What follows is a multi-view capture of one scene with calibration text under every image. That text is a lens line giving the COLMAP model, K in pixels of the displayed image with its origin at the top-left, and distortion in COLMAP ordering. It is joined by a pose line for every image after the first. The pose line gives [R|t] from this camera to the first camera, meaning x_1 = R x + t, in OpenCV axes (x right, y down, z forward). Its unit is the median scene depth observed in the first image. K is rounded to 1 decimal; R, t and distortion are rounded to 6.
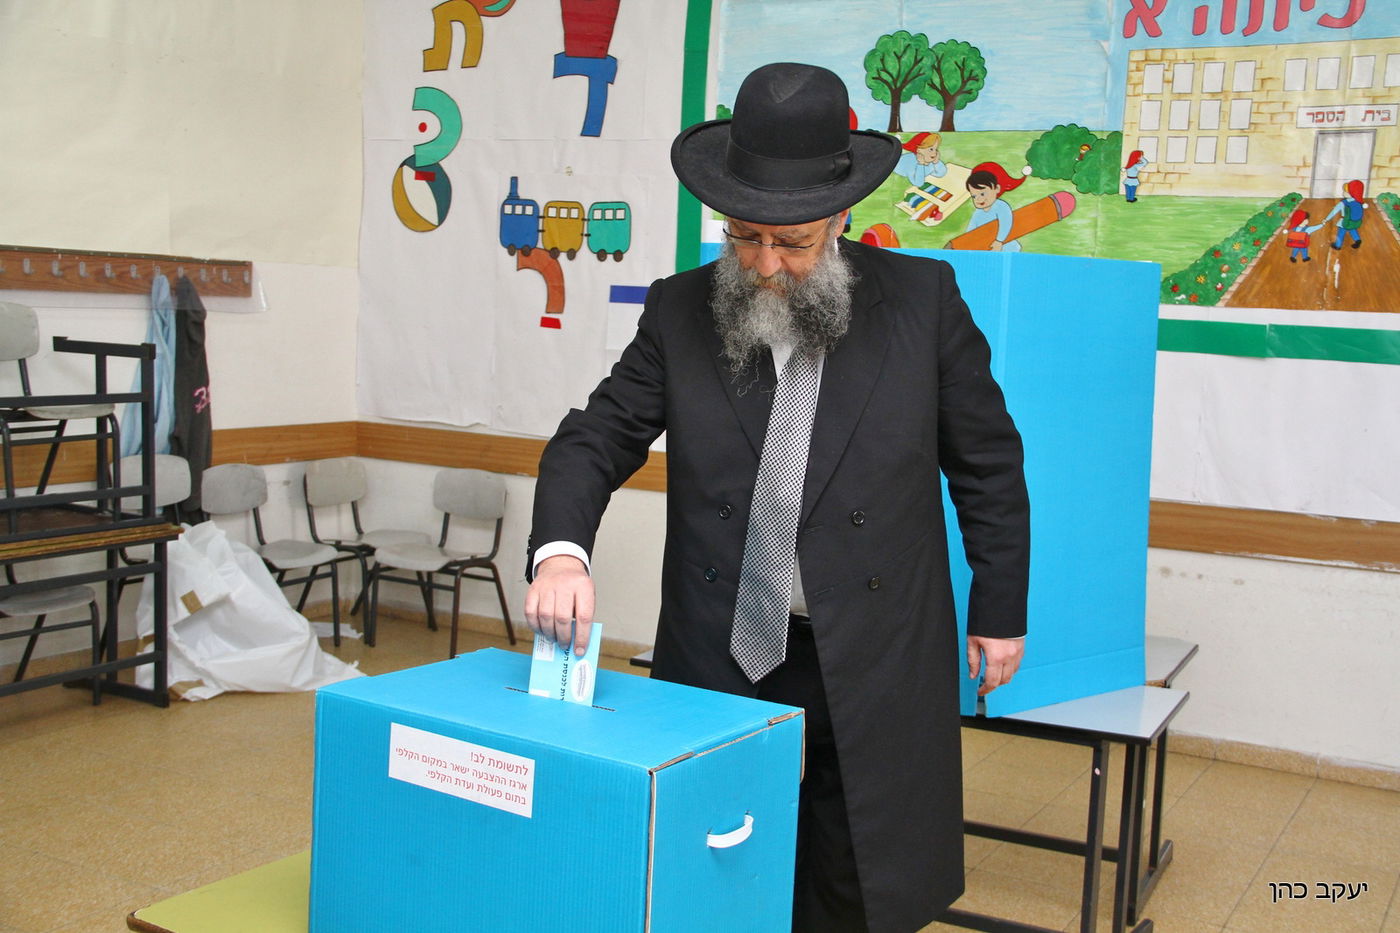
lens RADIAL K [[1645.4, 0, 703.7], [0, 1645.4, 470.3], [0, 0, 1]] dist [0.080007, 0.000000]
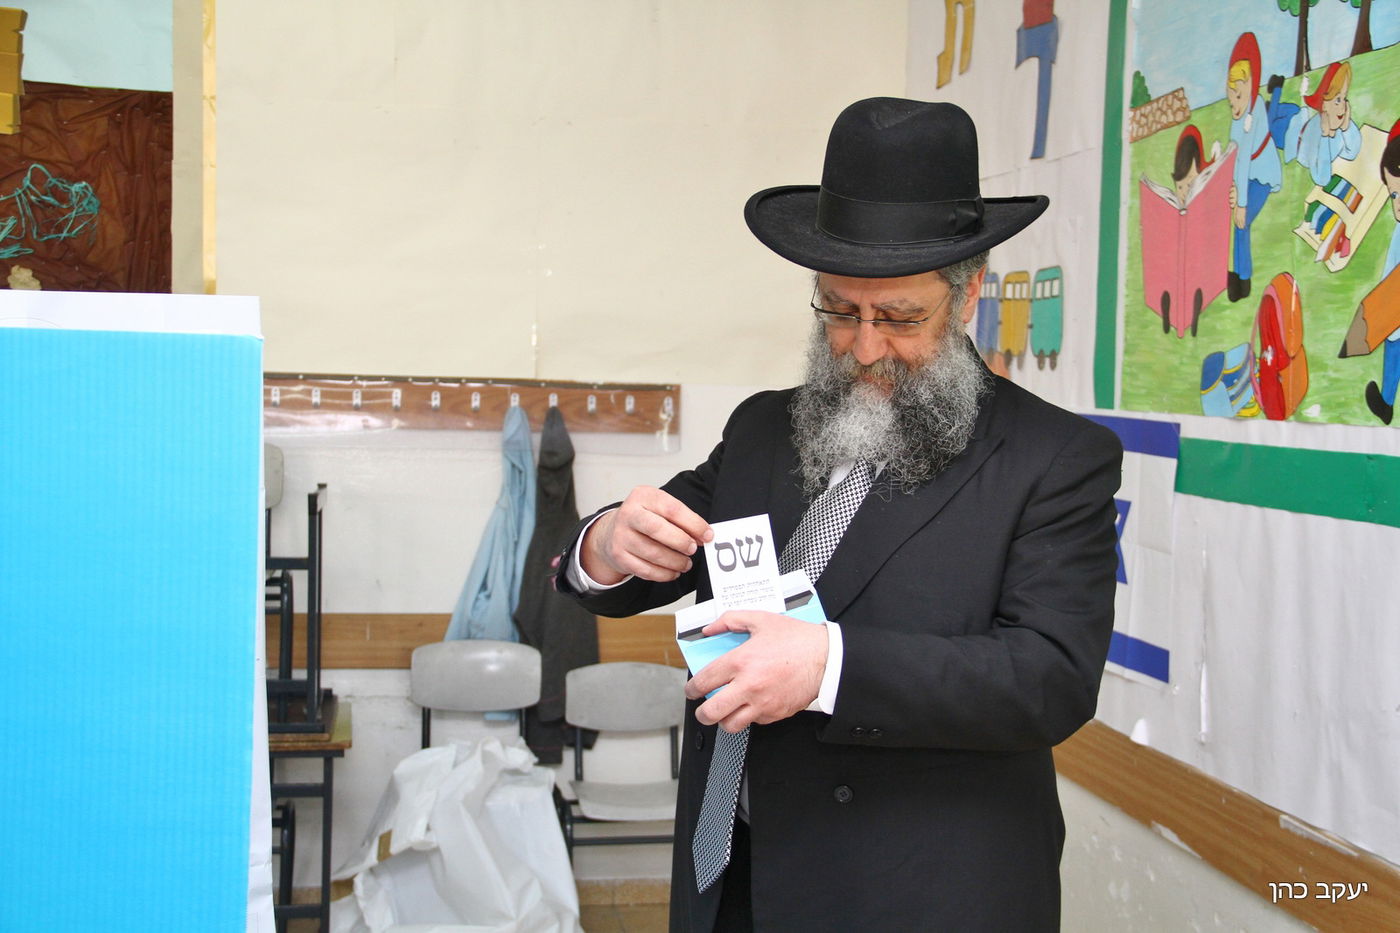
lens RADIAL K [[1929.3, 0, 732.1], [0, 1929.3, 489.5], [0, 0, 1]] dist [0.179945, 0.000000]
pose [[0.642479, 0.022300, -0.765979, 0.436341], [-0.080455, 0.996015, -0.038485, -0.055661], [0.762068, 0.086353, 0.641713, 0.537678]]
